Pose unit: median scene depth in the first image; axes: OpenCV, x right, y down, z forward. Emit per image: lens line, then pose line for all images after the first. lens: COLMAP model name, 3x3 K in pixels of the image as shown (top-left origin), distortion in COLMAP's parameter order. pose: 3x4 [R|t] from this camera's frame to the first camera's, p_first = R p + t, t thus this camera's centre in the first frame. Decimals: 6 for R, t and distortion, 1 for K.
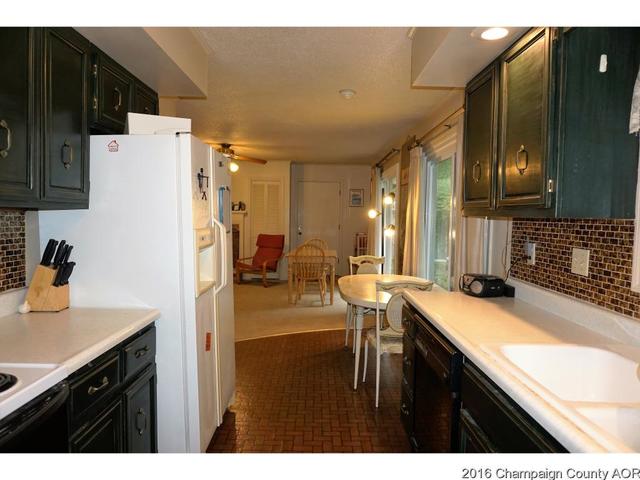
lens RADIAL K [[423.7, 0, 320.0], [0, 423.7, 240.0], [0, 0, 1]] dist [-0.068811, 0.048390]
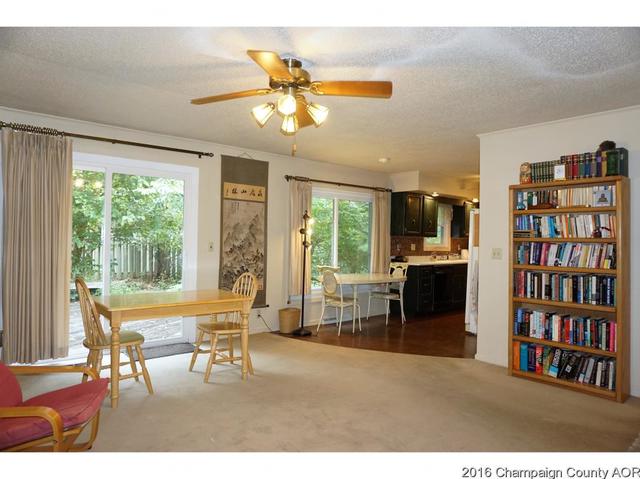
lens RADIAL K [[423.7, 0, 320.0], [0, 423.7, 239.5], [0, 0, 1]] dist [-0.068811, 0.048390]
pose [[-0.649201, -0.028181, 0.760095, -2.143398], [0.014285, 0.998685, 0.049229, -0.267072], [-0.760483, 0.042817, -0.647945, 4.753710]]
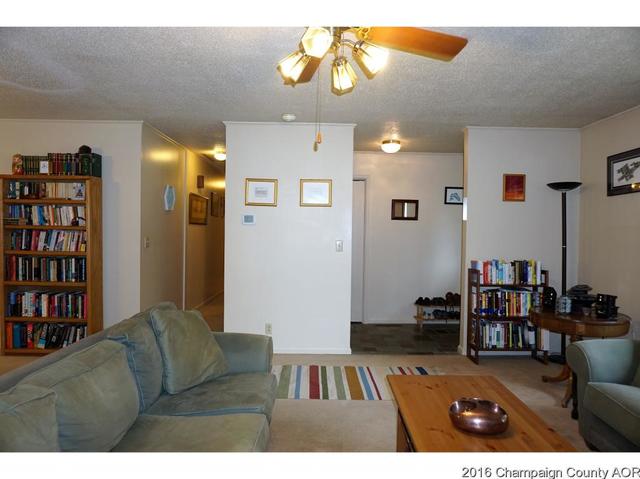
lens RADIAL K [[423.7, 0, 320.0], [0, 423.7, 239.5], [0, 0, 1]] dist [-0.068811, 0.048390]
pose [[-0.999109, -0.041282, -0.008776, -2.883770], [-0.041857, 0.995863, 0.080650, -0.333062], [0.005410, 0.080946, -0.996704, 4.848732]]
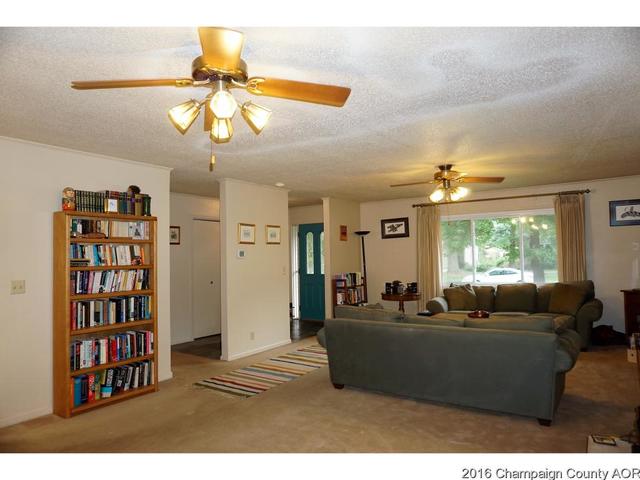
lens RADIAL K [[423.7, 0, 320.0], [0, 423.7, 240.0], [0, 0, 1]] dist [-0.068811, 0.048390]
pose [[-0.563161, -0.044539, -0.825146, -0.082392], [-0.044434, 0.998734, -0.023583, -0.293260], [0.825152, 0.023383, -0.564427, 4.703881]]
